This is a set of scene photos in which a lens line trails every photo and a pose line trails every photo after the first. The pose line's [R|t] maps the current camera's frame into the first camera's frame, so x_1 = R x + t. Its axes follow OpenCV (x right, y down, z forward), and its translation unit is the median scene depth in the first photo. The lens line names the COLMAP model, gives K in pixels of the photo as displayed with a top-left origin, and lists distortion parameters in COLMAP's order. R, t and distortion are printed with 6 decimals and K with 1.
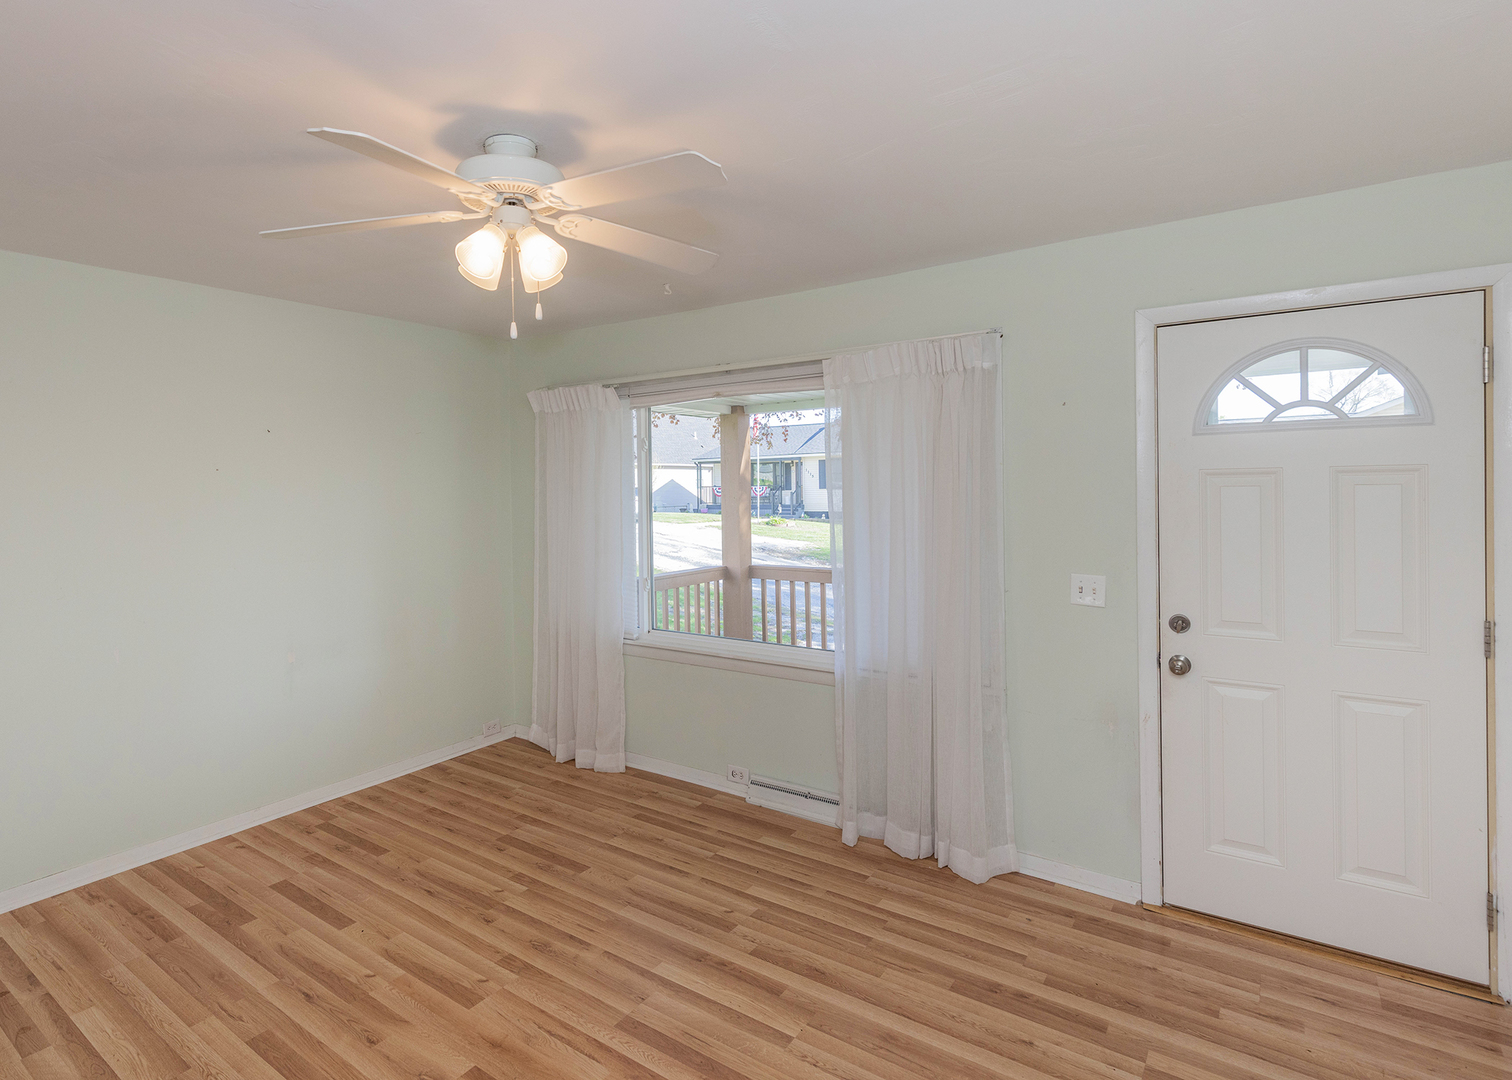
lens RADIAL K [[754.5, 0, 707.0], [0, 754.5, 536.2], [0, 0, 1]] dist [0.002672, -0.000497]
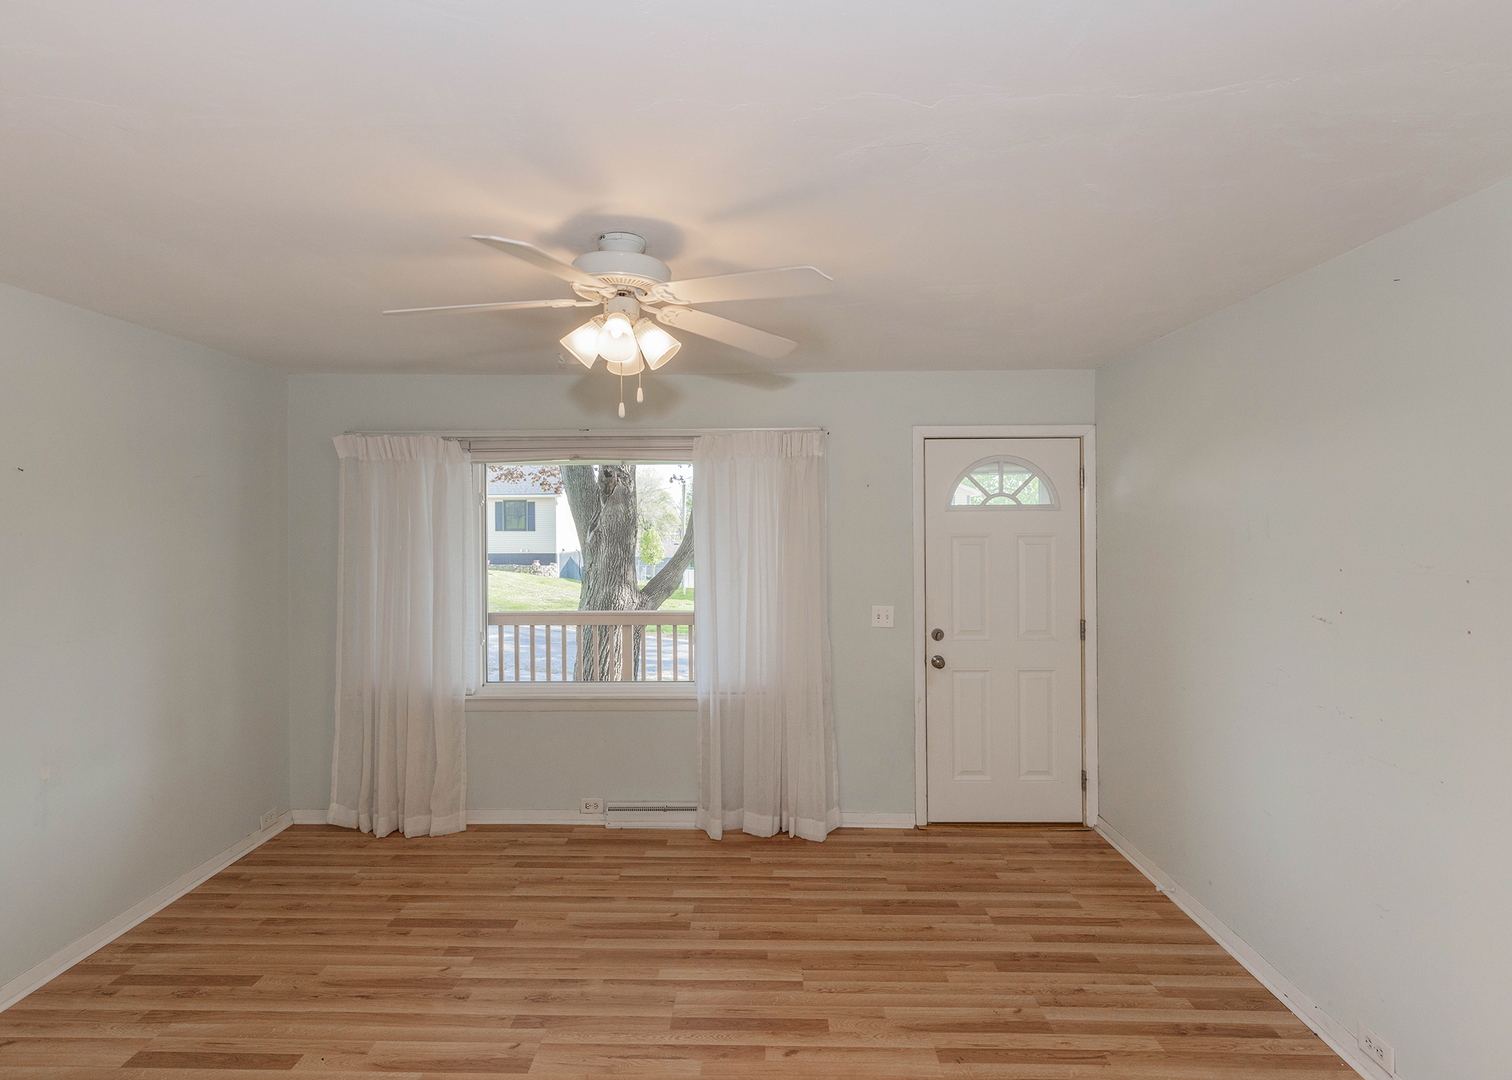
lens RADIAL K [[718.2, 0, 705.5], [0, 718.2, 569.3], [0, 0, 1]] dist [0.002149, -0.000573]
pose [[0.829615, -0.024907, 0.557781, -0.487659], [0.029321, 0.999570, 0.001024, -0.026927], [-0.557566, 0.015505, 0.829988, 0.052234]]
